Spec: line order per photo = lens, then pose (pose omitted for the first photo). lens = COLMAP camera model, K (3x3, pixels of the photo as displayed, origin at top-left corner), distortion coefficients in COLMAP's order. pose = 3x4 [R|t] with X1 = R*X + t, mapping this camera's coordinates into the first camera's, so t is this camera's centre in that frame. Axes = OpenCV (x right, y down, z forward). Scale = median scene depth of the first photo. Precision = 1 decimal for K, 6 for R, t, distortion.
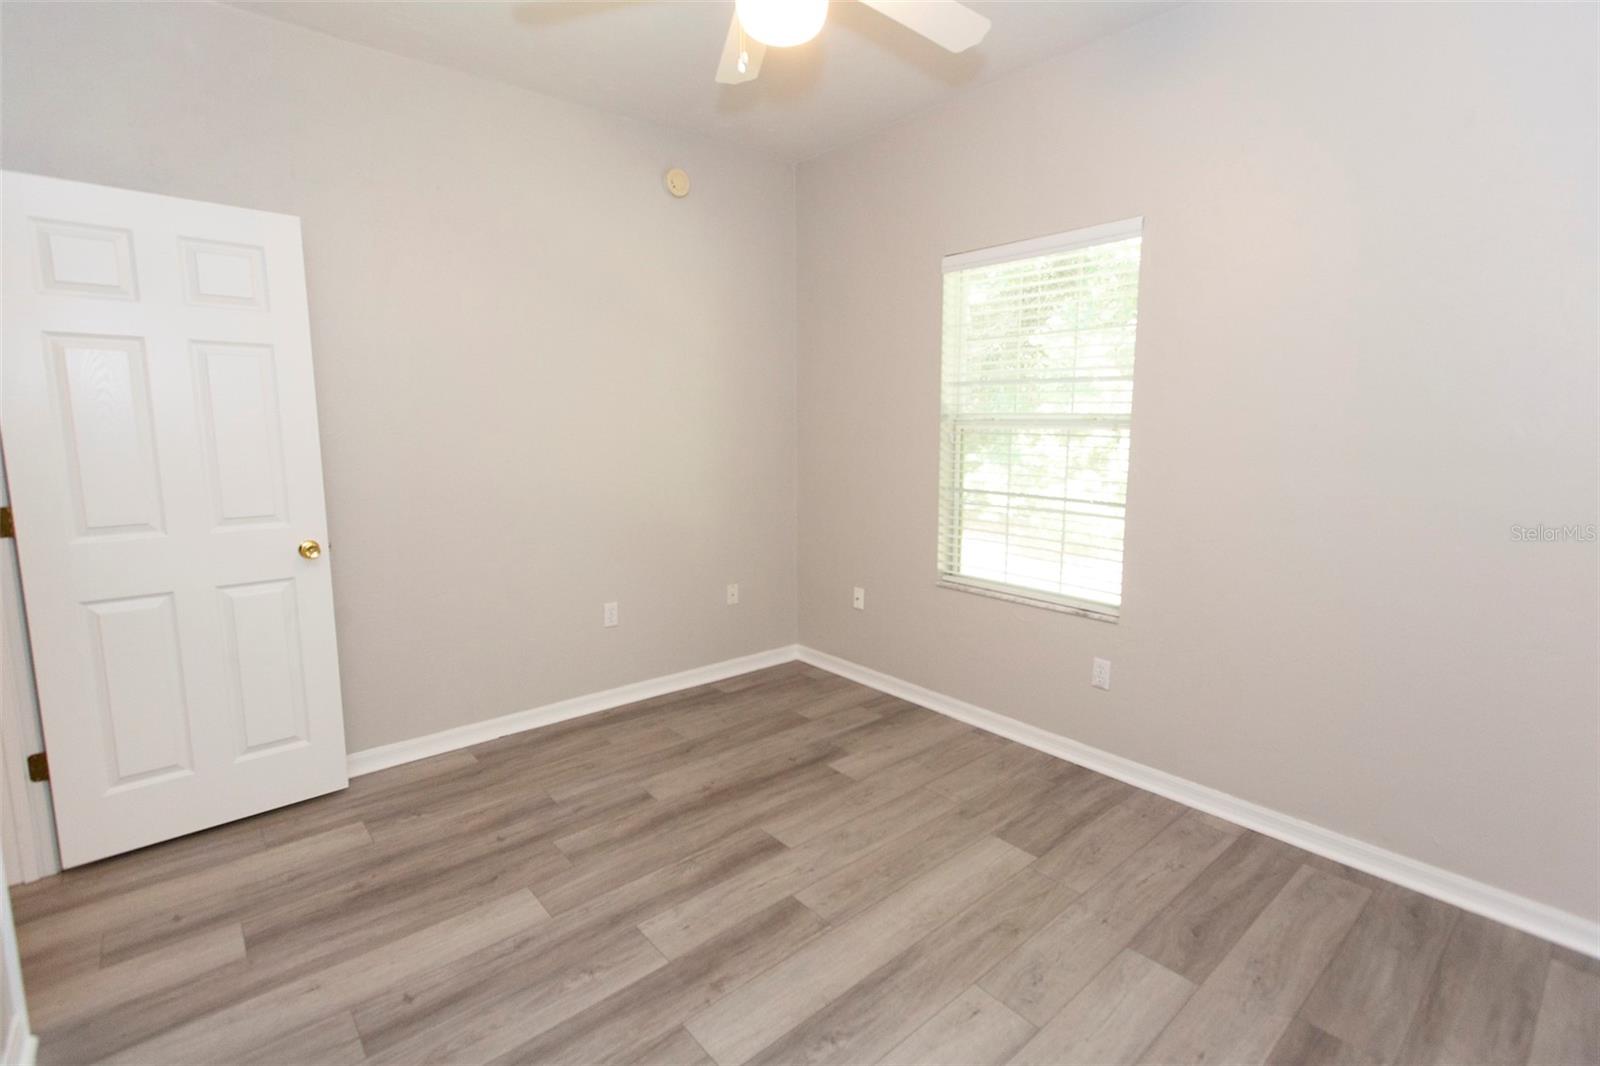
lens RADIAL K [[739.5, 0, 800.0], [0, 739.5, 533.0], [0, 0, 1]] dist [0.003261, 0.000000]
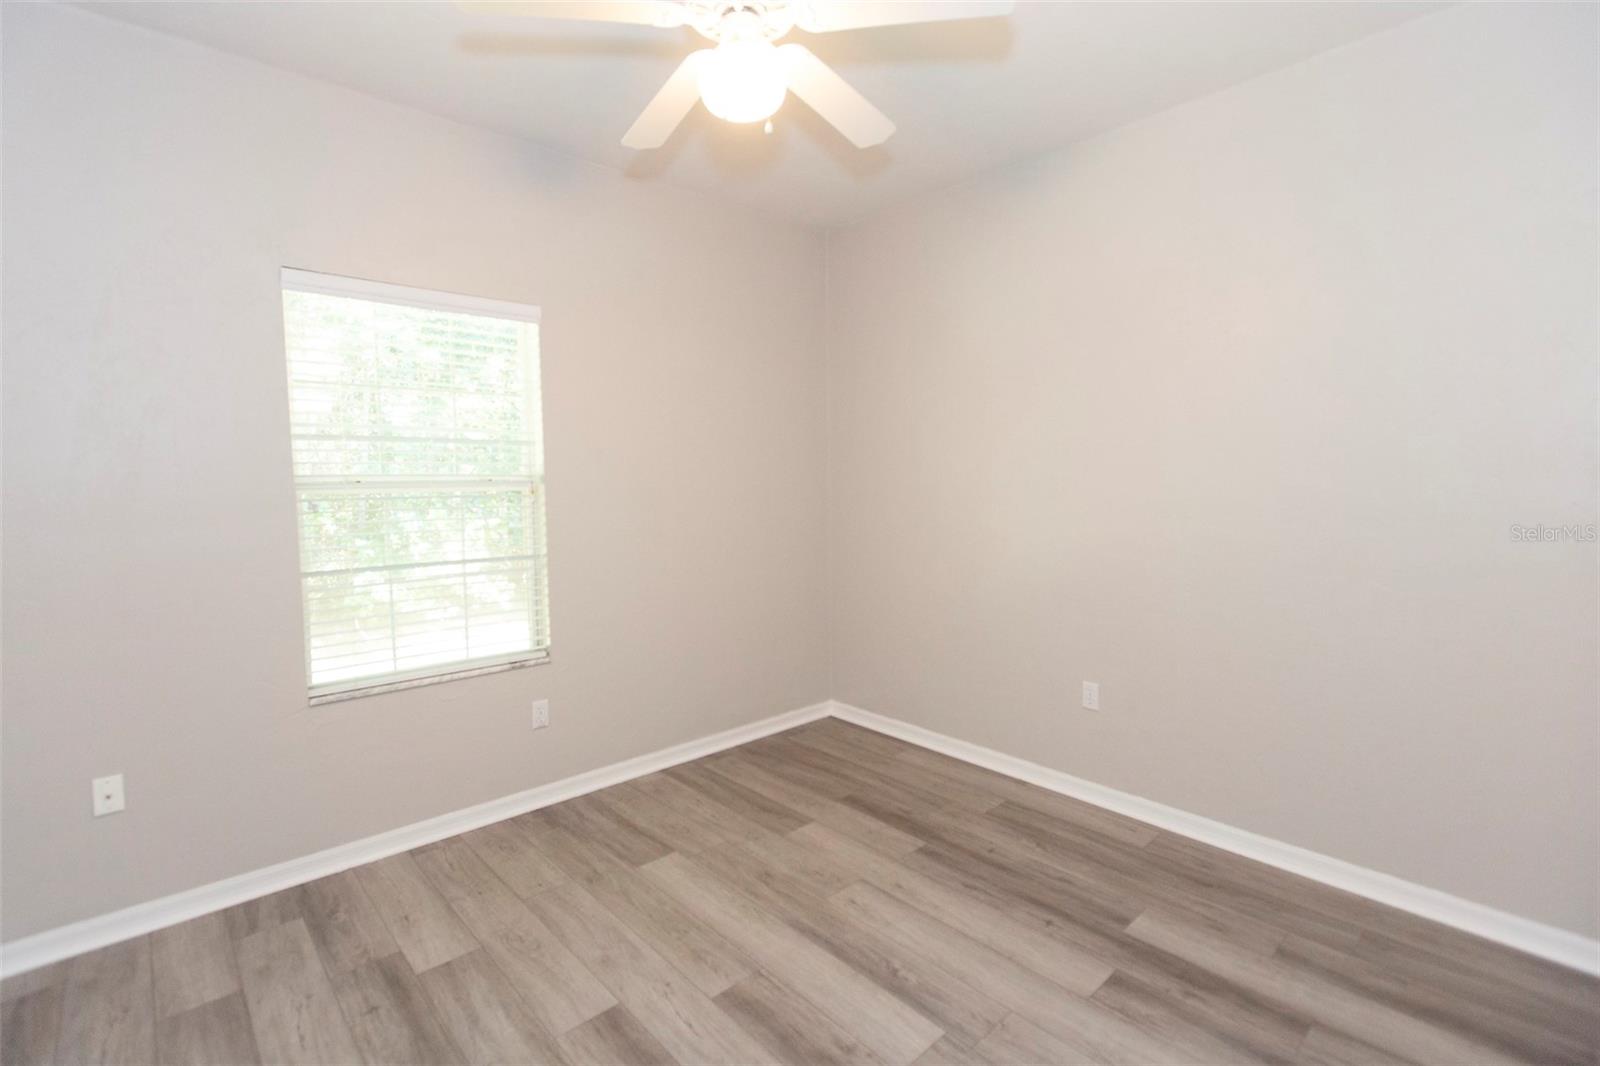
lens RADIAL K [[726.3, 0, 791.4], [0, 726.3, 526.3], [0, 0, 1]] dist [0.000478, -0.000388]
pose [[-0.024103, -0.063223, 0.997708, -0.688403], [0.161831, 0.984589, 0.066301, -0.096644], [-0.986524, 0.163058, -0.013500, 0.656185]]
